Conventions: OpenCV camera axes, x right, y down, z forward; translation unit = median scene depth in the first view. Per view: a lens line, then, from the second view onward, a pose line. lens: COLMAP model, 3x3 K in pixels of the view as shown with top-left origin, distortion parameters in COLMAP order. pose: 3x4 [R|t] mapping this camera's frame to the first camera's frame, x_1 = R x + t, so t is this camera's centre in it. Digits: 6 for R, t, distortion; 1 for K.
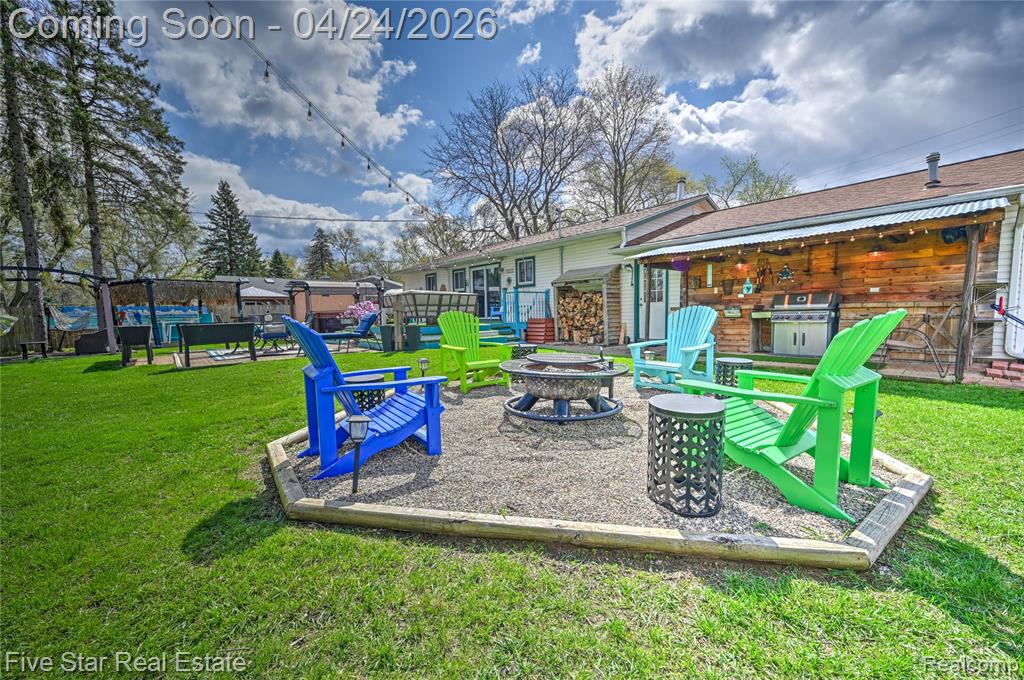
lens RADIAL K [[401.5, 0, 514.6], [0, 401.5, 346.4], [0, 0, 1]] dist [-0.001617, 0.000347]
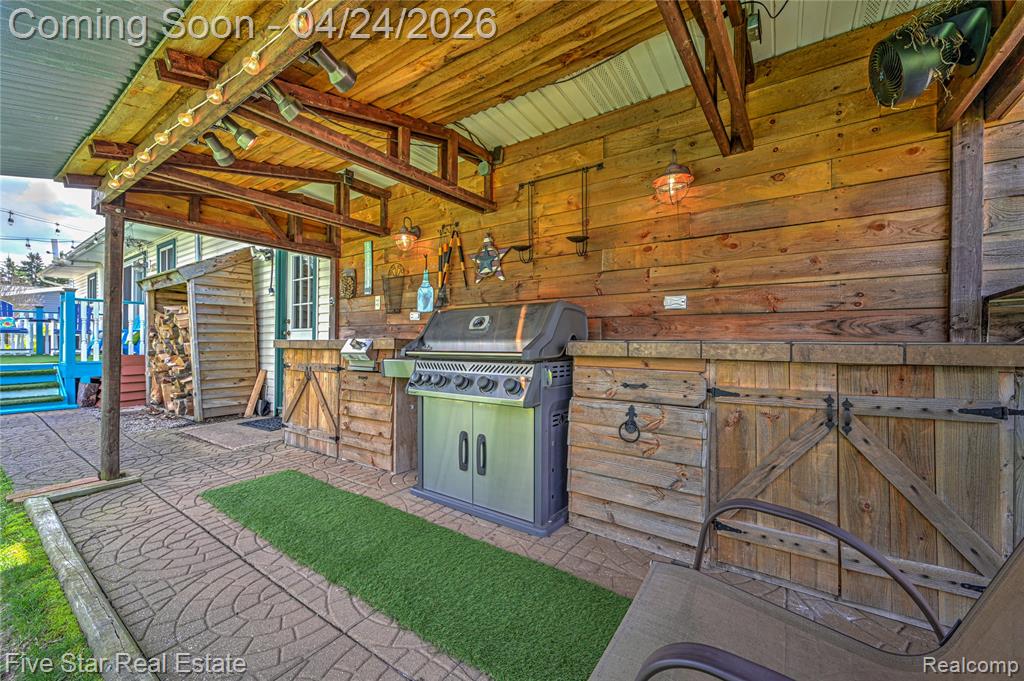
lens RADIAL K [[401.5, 0, 516.9], [0, 401.5, 346.4], [0, 0, 1]] dist [-0.001617, 0.000347]
pose [[0.968716, 0.030583, 0.246281, 0.620414], [-0.010094, 0.996412, -0.084030, -0.068808], [-0.247967, 0.078915, 0.965549, 0.644107]]
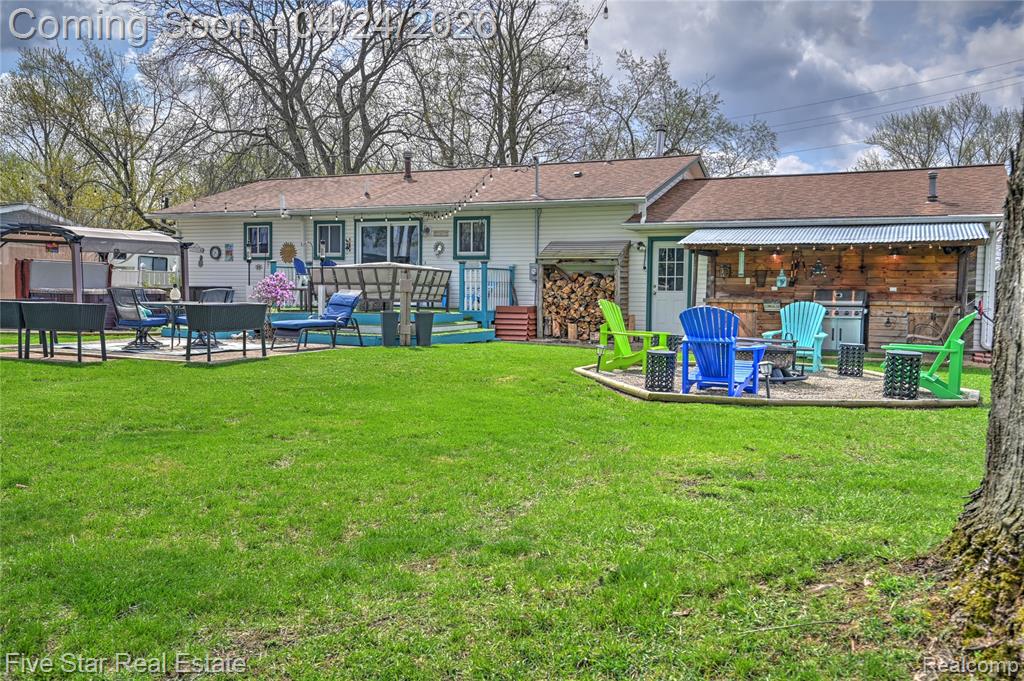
lens RADIAL K [[854.0, 0, 509.9], [0, 854.0, 342.3], [0, 0, 1]] dist [0.005475, -0.012019]
pose [[0.915812, 0.009421, 0.401497, -0.865274], [0.001377, 0.999645, -0.026598, 0.054758], [-0.401605, 0.024912, 0.915474, -0.613861]]
